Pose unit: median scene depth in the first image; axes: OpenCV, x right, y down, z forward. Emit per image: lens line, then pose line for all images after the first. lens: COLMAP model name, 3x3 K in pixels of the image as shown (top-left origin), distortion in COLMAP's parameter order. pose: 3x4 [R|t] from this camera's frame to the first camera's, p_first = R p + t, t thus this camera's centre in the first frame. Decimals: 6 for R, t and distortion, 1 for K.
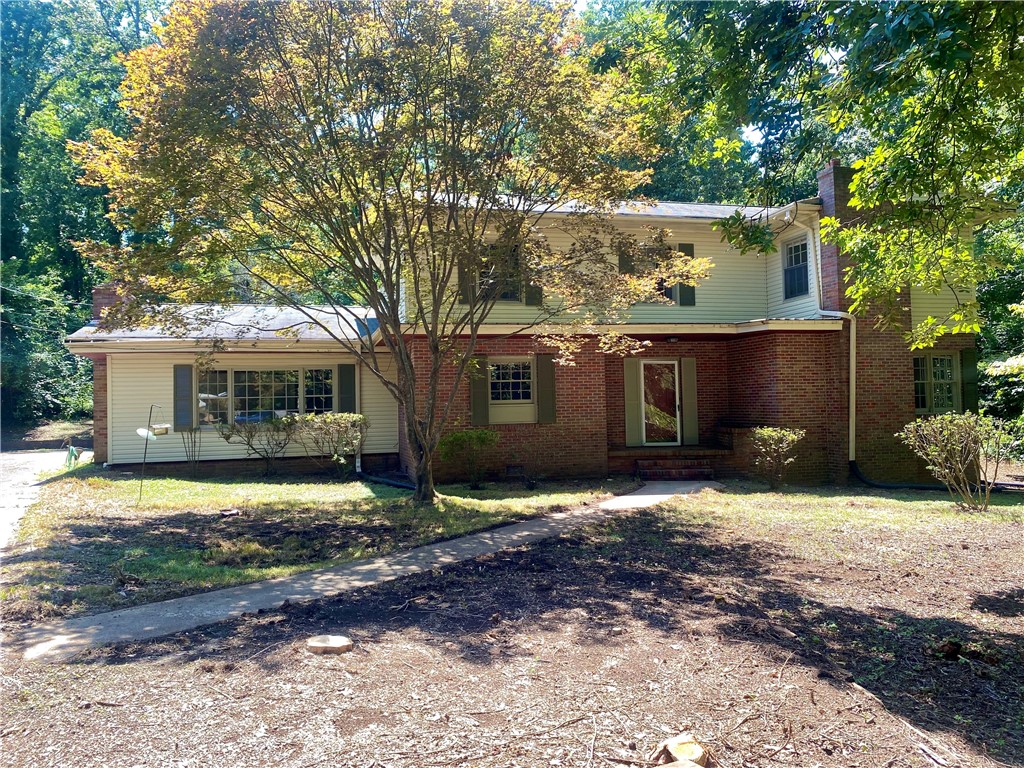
lens RADIAL K [[803.3, 0, 512.0], [0, 803.3, 362.1], [0, 0, 1]] dist [0.007076, -0.011035]
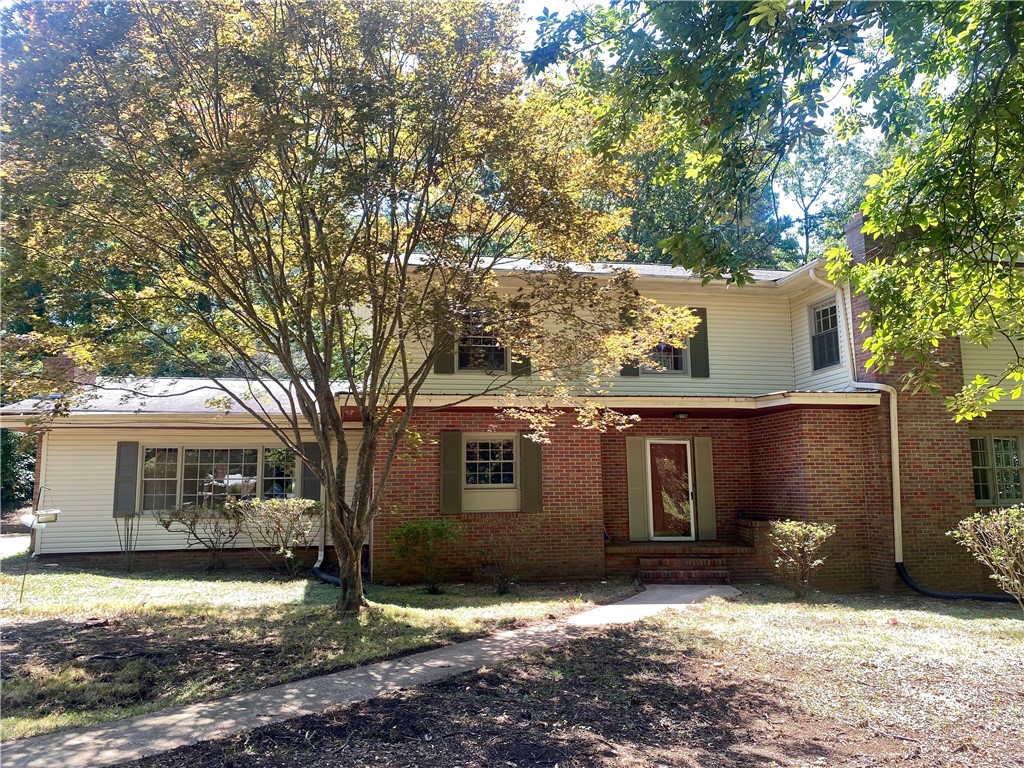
lens RADIAL K [[803.3, 0, 512.0], [0, 803.3, 362.1], [0, 0, 1]] dist [0.007076, -0.011035]
pose [[0.998116, -0.000099, -0.061359, 0.083834], [-0.006328, 0.994499, -0.104555, 0.007014], [0.061032, 0.104747, 0.992624, 0.146041]]
